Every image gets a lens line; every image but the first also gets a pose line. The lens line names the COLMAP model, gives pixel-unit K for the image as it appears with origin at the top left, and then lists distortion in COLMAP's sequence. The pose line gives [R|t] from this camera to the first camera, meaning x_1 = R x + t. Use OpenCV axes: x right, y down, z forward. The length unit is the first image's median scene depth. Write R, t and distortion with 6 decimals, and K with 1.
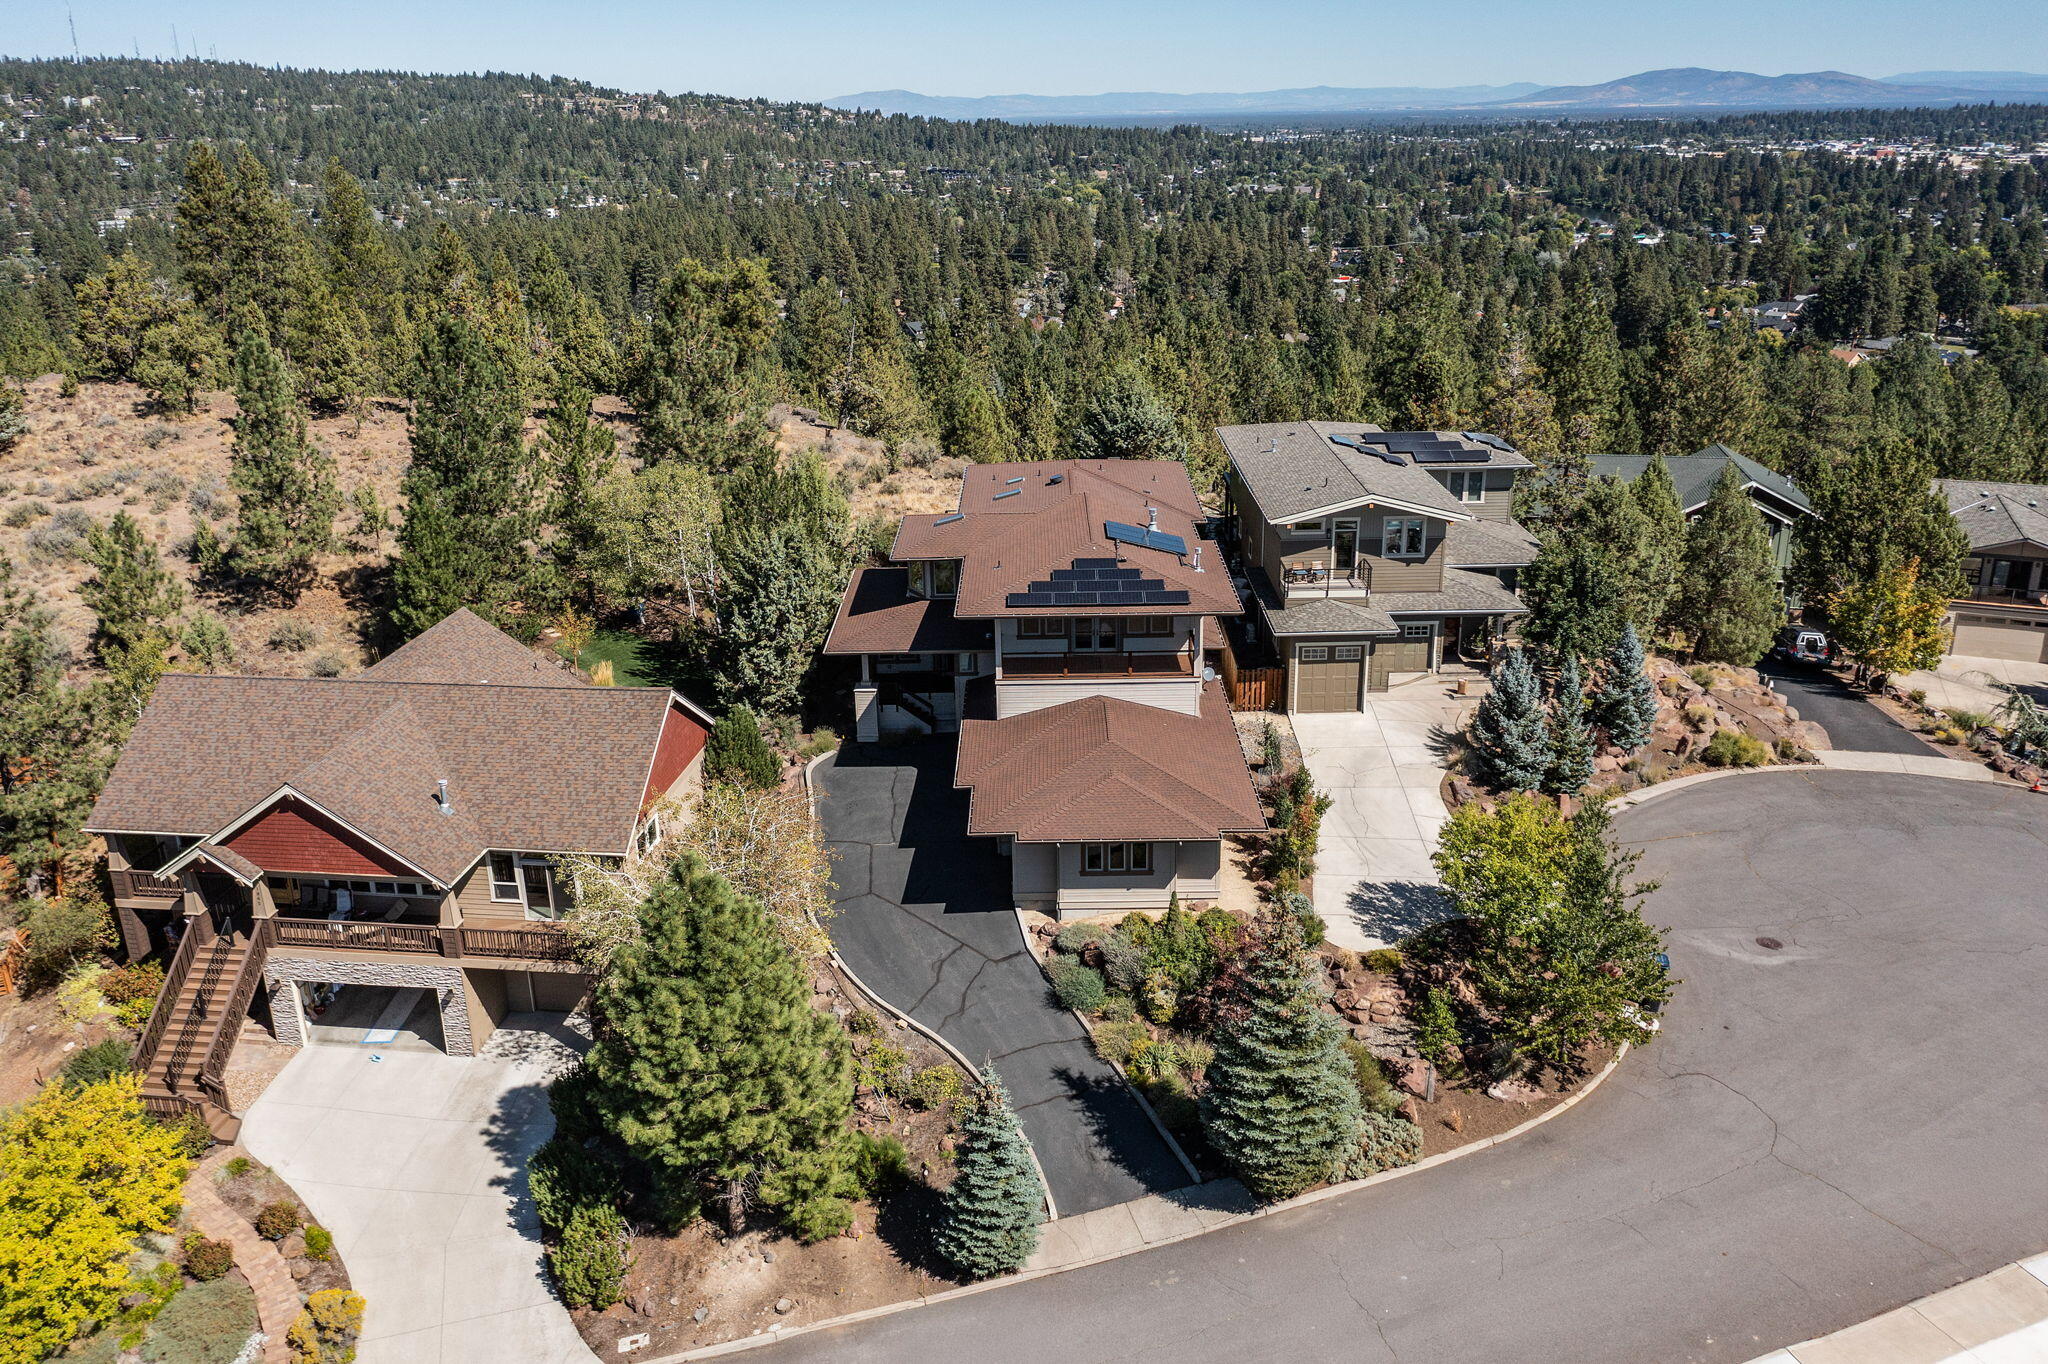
lens RADIAL K [[1600.7, 0, 1019.3], [0, 1600.7, 686.7], [0, 0, 1]] dist [-0.017490, 0.001695]
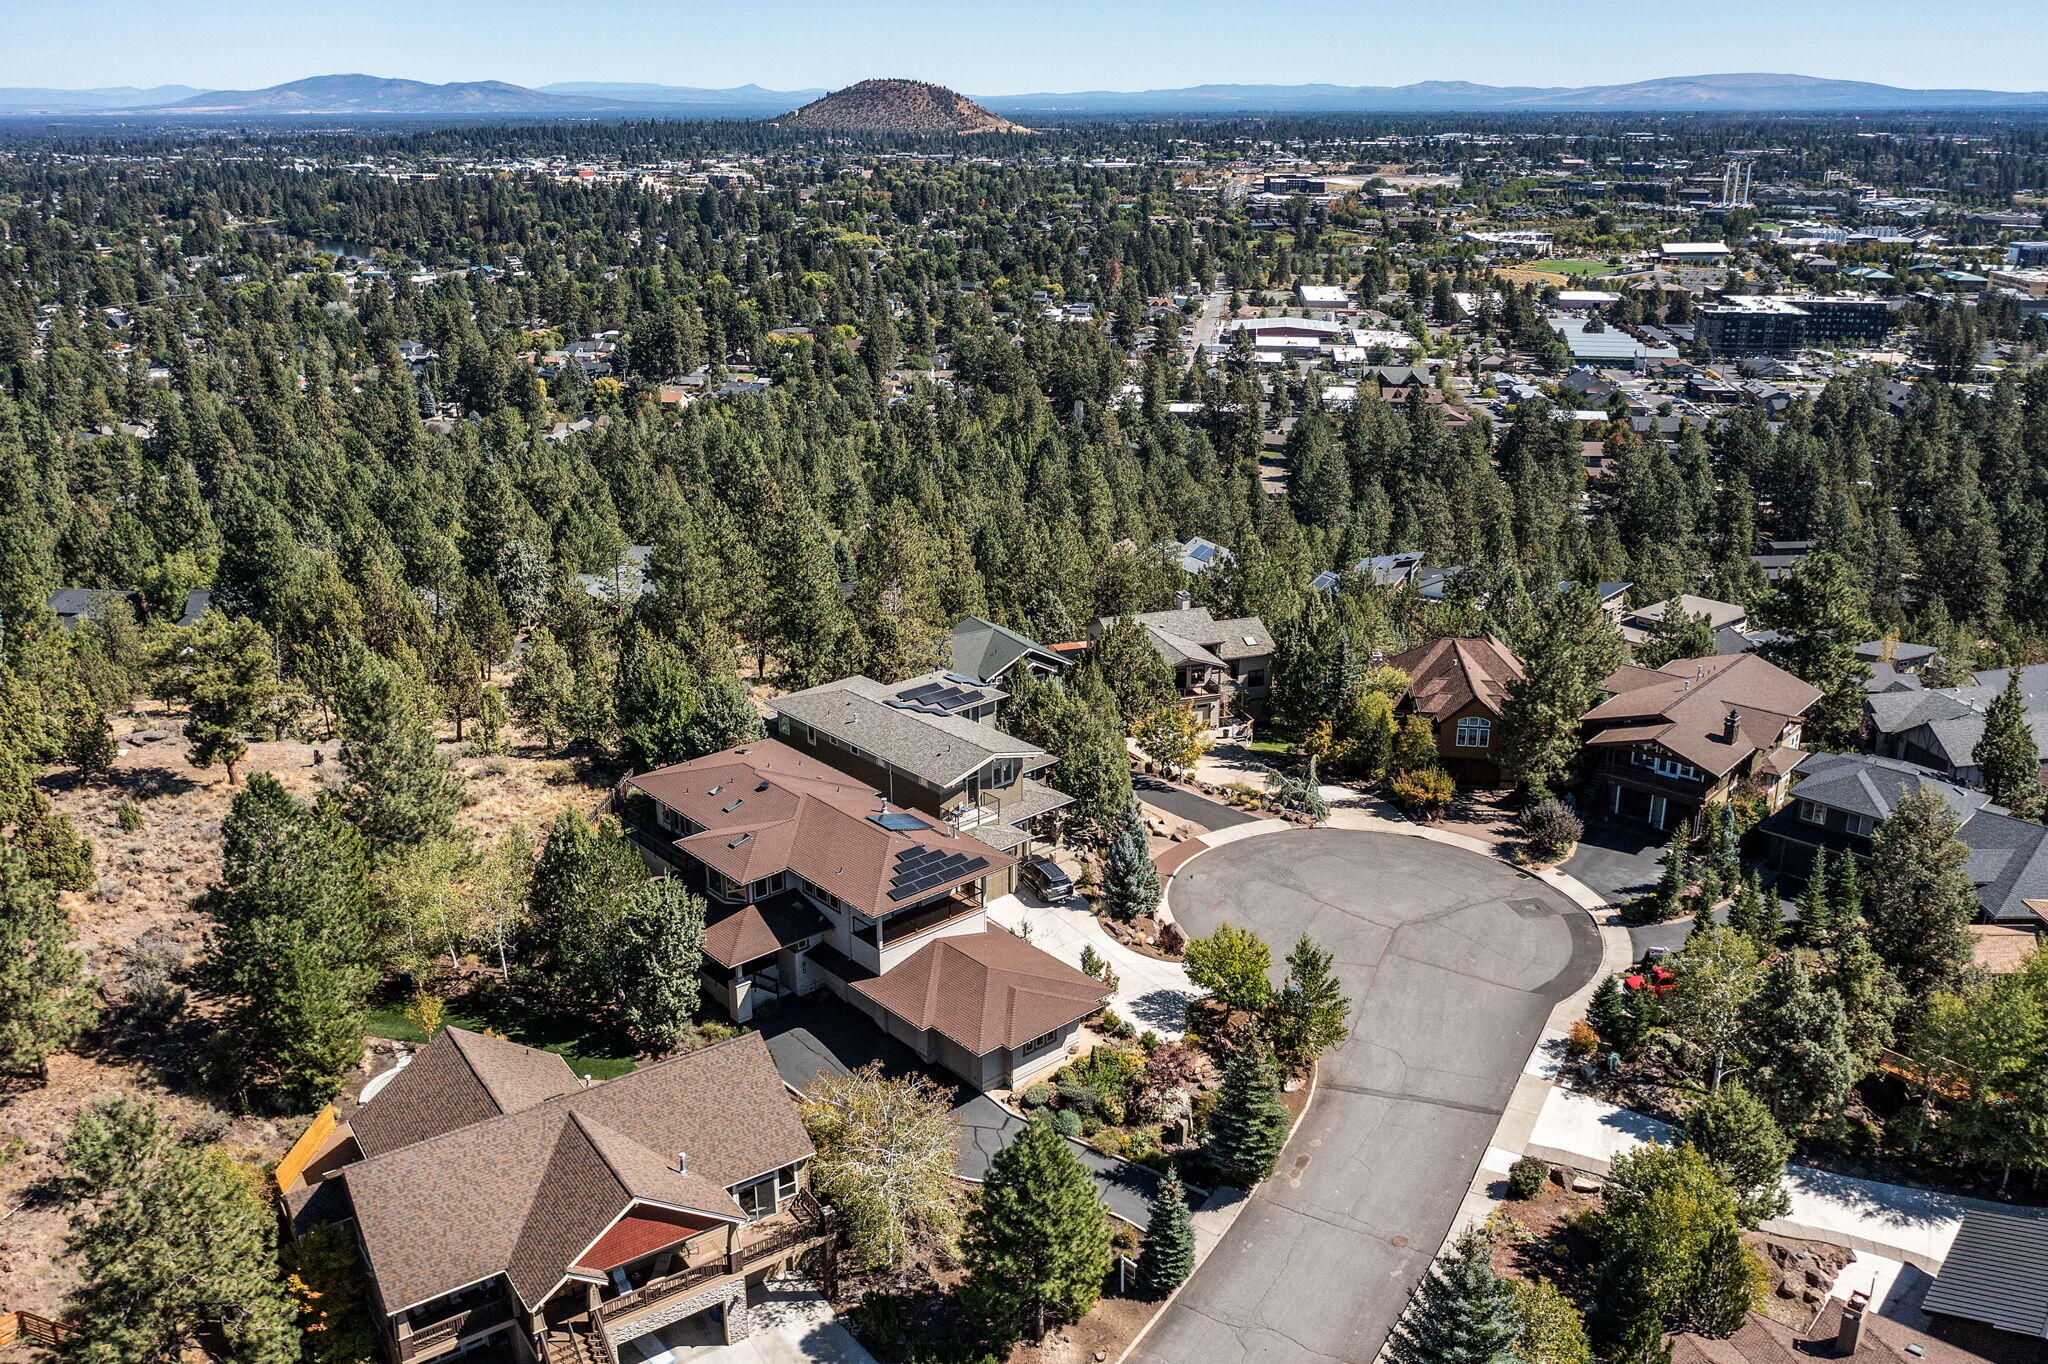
lens RADIAL K [[1657.0, 0, 1024.0], [0, 1657.0, 682.0], [0, 0, 1]] dist [-0.016672, 0.000532]
pose [[0.738468, -0.204242, 0.642612, -0.740067], [0.214995, 0.974601, 0.062693, -0.272723], [-0.639094, 0.091861, 0.763623, -0.220641]]
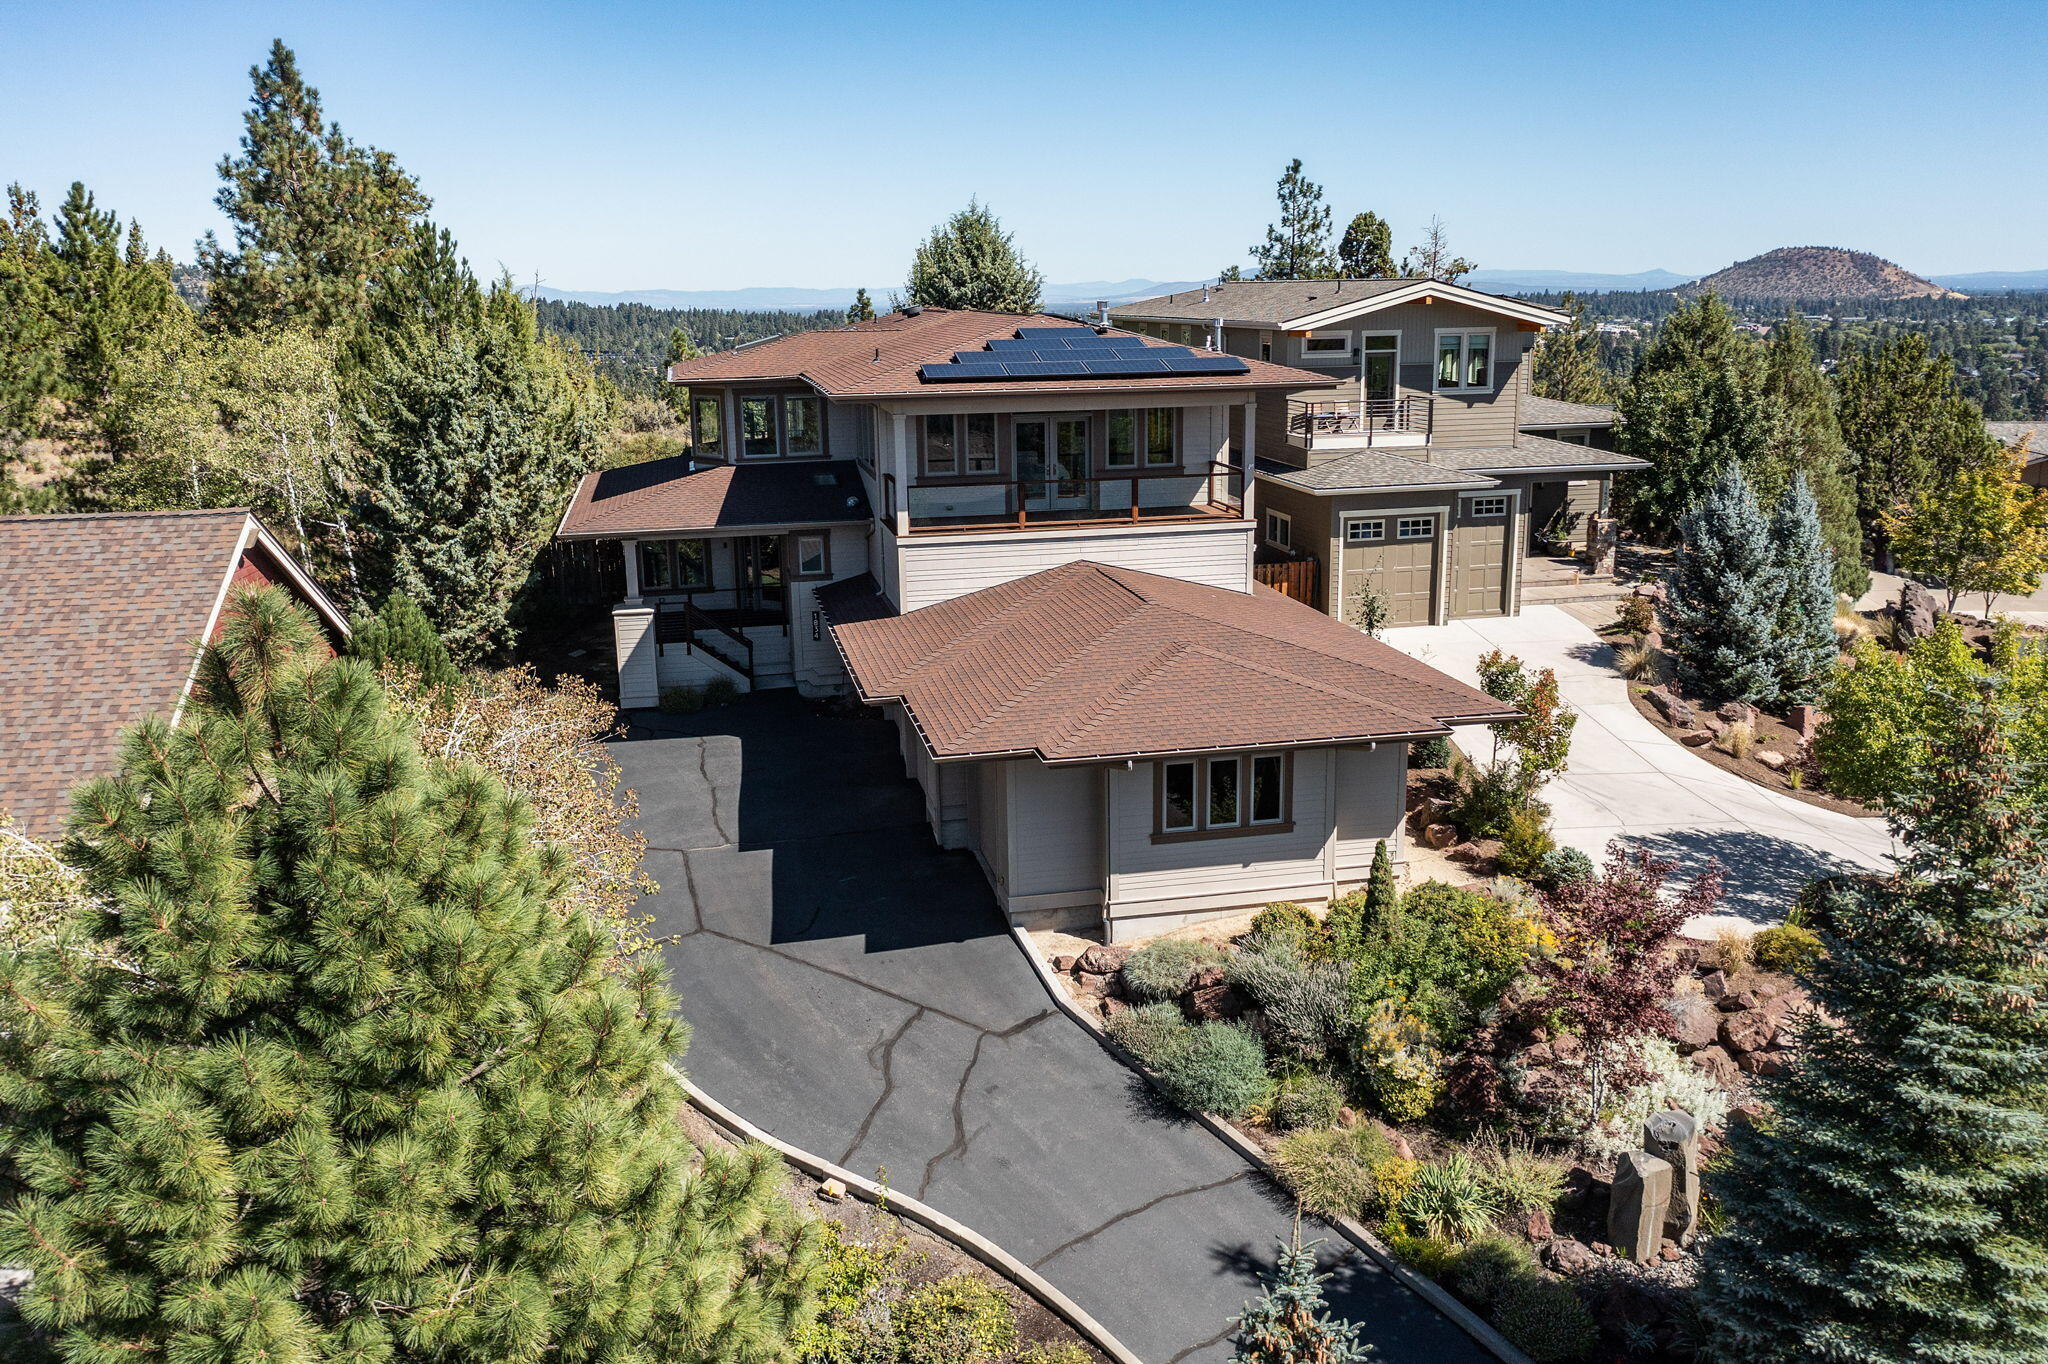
lens RADIAL K [[1604.9, 0, 1017.7], [0, 1604.9, 680.0], [0, 0, 1]] dist [-0.017996, 0.001998]
pose [[0.976991, -0.047416, 0.207941, -0.080553], [0.071274, 0.991507, -0.108787, 0.094392], [-0.201016, 0.121105, 0.972073, 0.417457]]
